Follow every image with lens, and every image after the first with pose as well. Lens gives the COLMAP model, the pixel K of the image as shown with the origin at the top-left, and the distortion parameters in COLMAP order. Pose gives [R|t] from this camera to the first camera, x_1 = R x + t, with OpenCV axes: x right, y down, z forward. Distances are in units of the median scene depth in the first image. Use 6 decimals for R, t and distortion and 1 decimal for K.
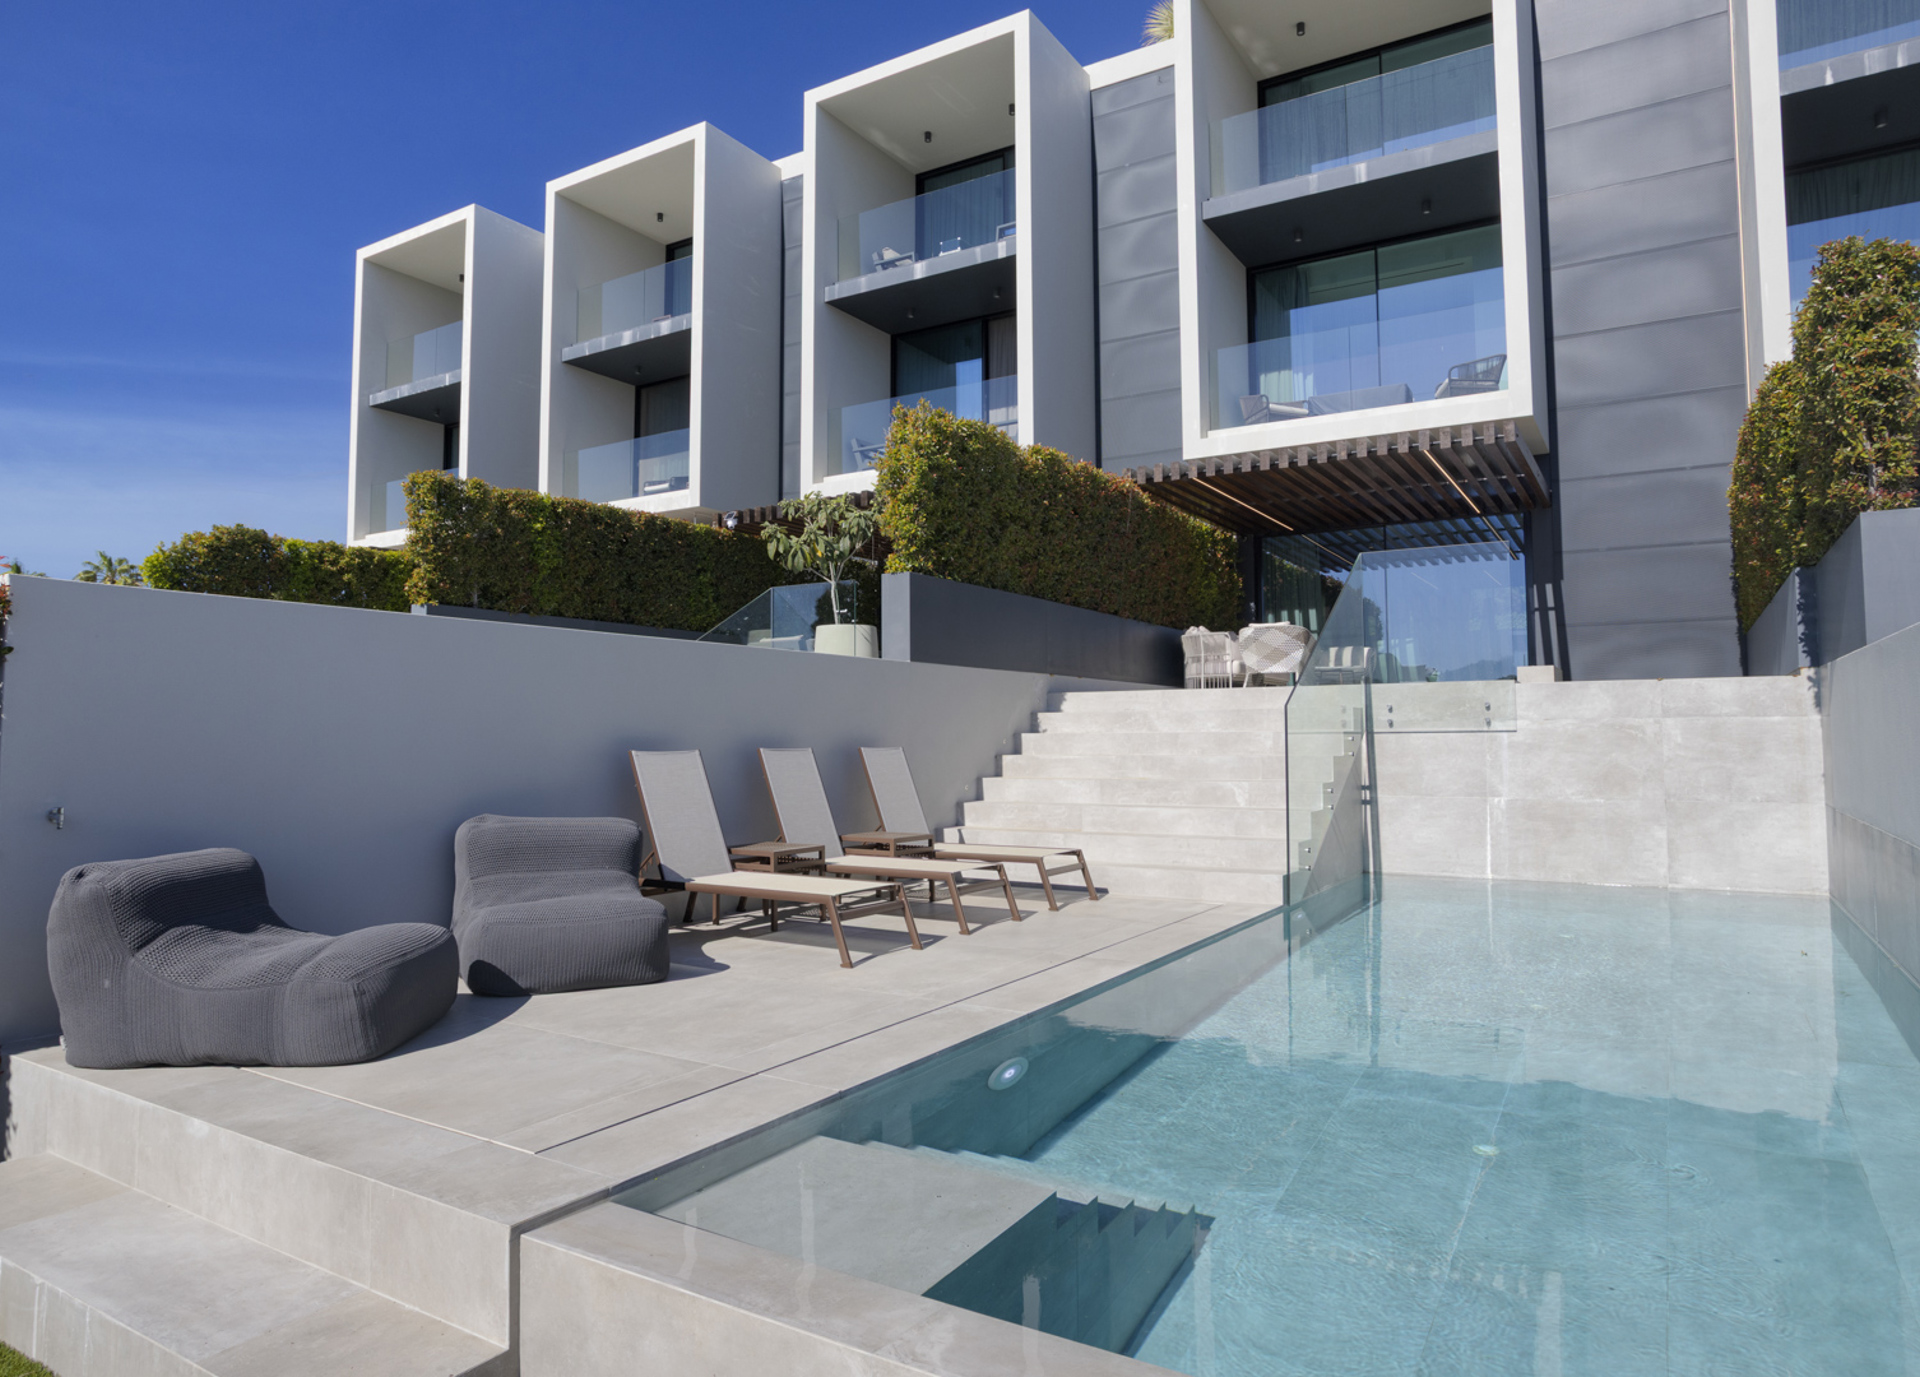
lens RADIAL K [[1147.1, 0, 998.6], [0, 1147.1, 666.2], [0, 0, 1]] dist [-0.057956, 0.040768]
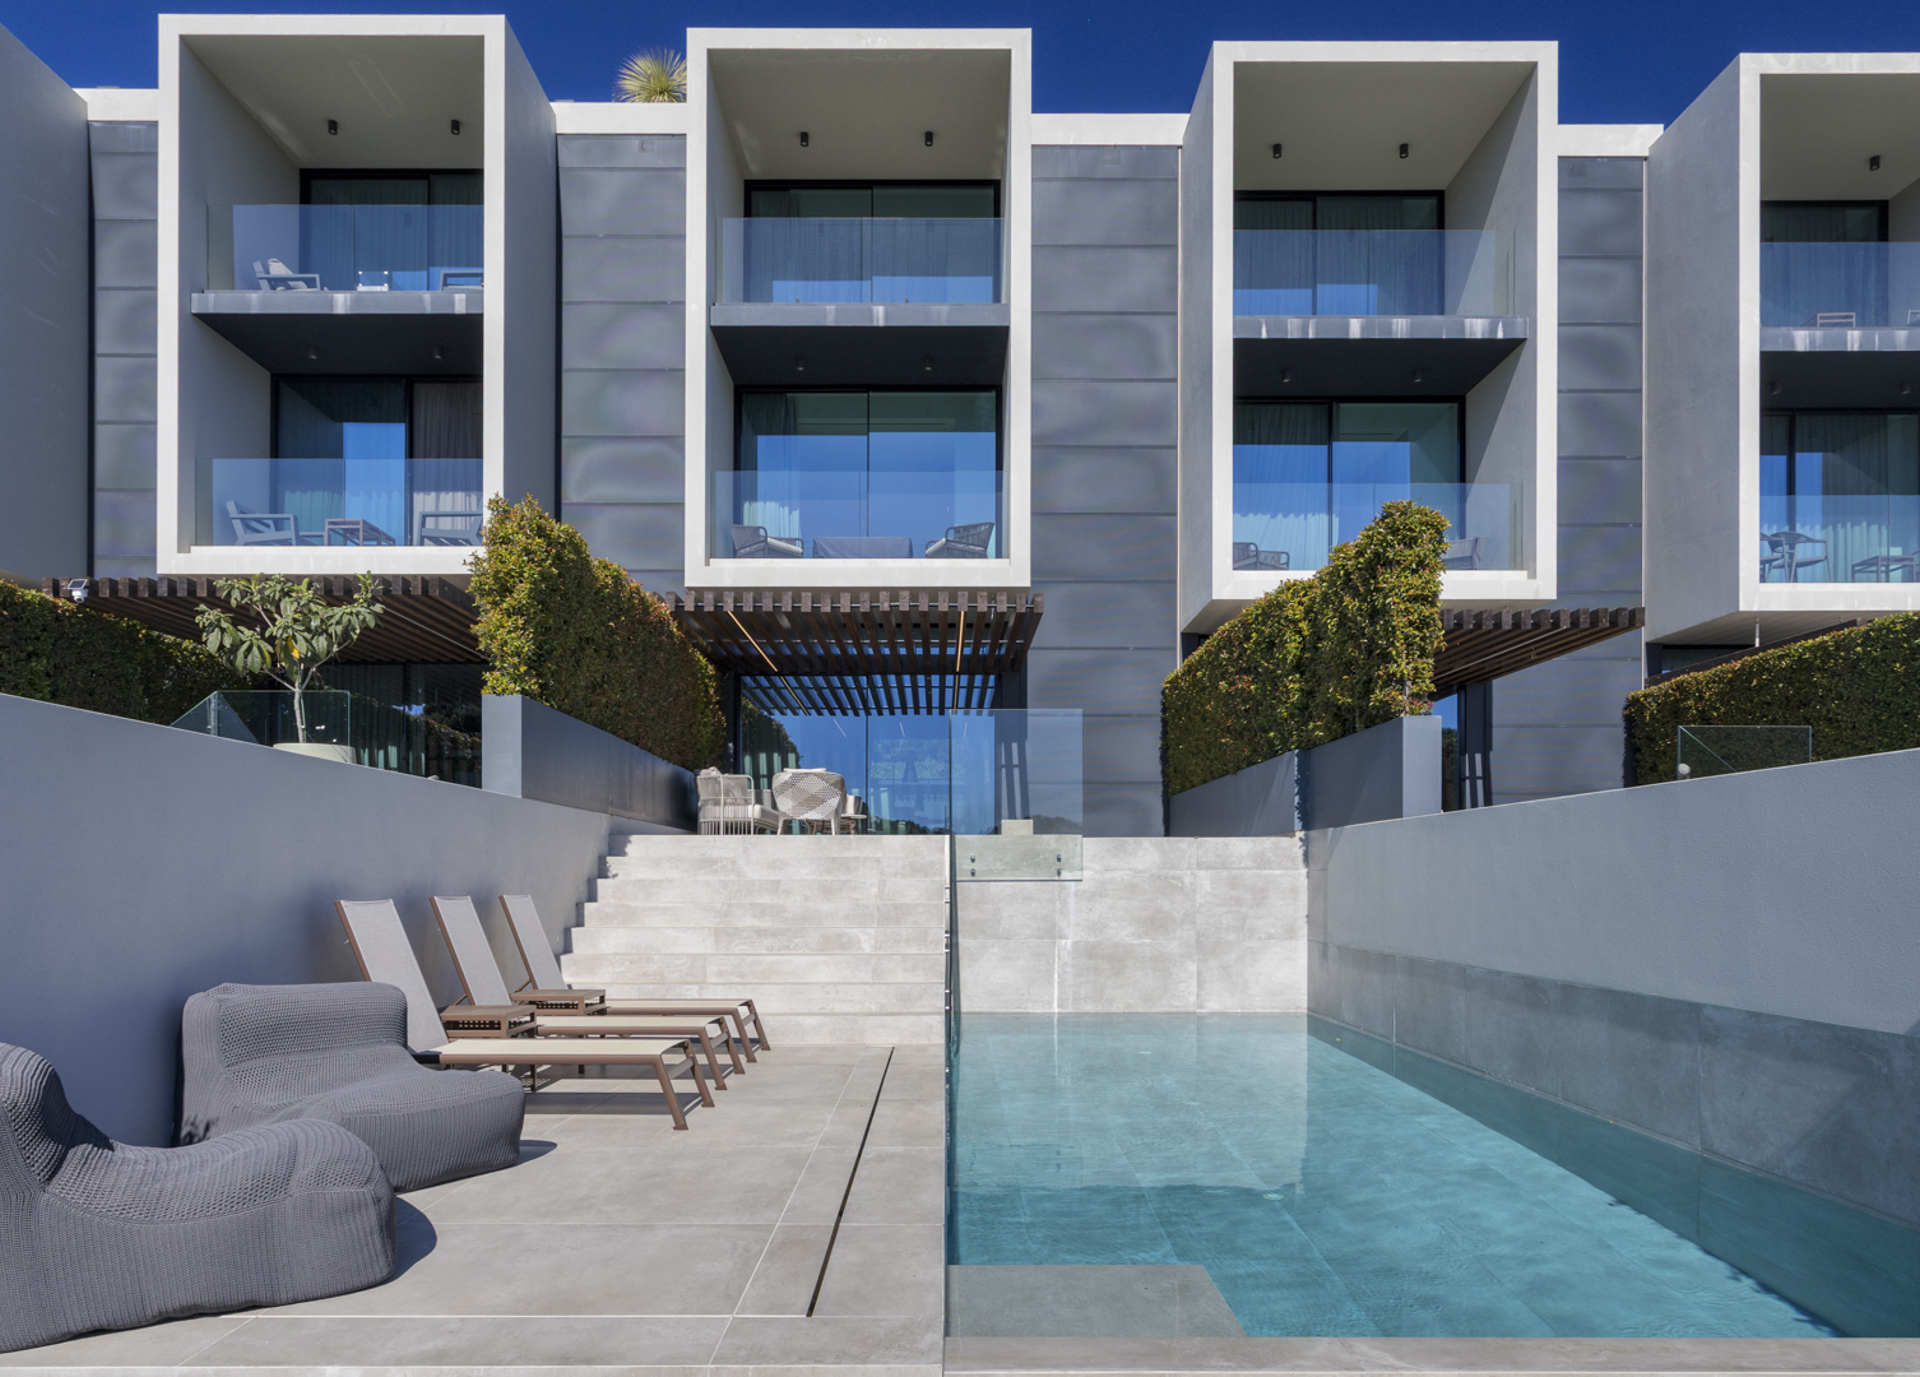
lens RADIAL K [[1242.8, 0, 941.0], [0, 1242.8, 873.4], [0, 0, 1]] dist [-0.002657, 0.004429]
pose [[0.861274, 0.007341, 0.508087, -0.274555], [-0.035465, 0.998326, 0.045695, -0.000787], [-0.506901, -0.057376, 0.860092, 0.013897]]
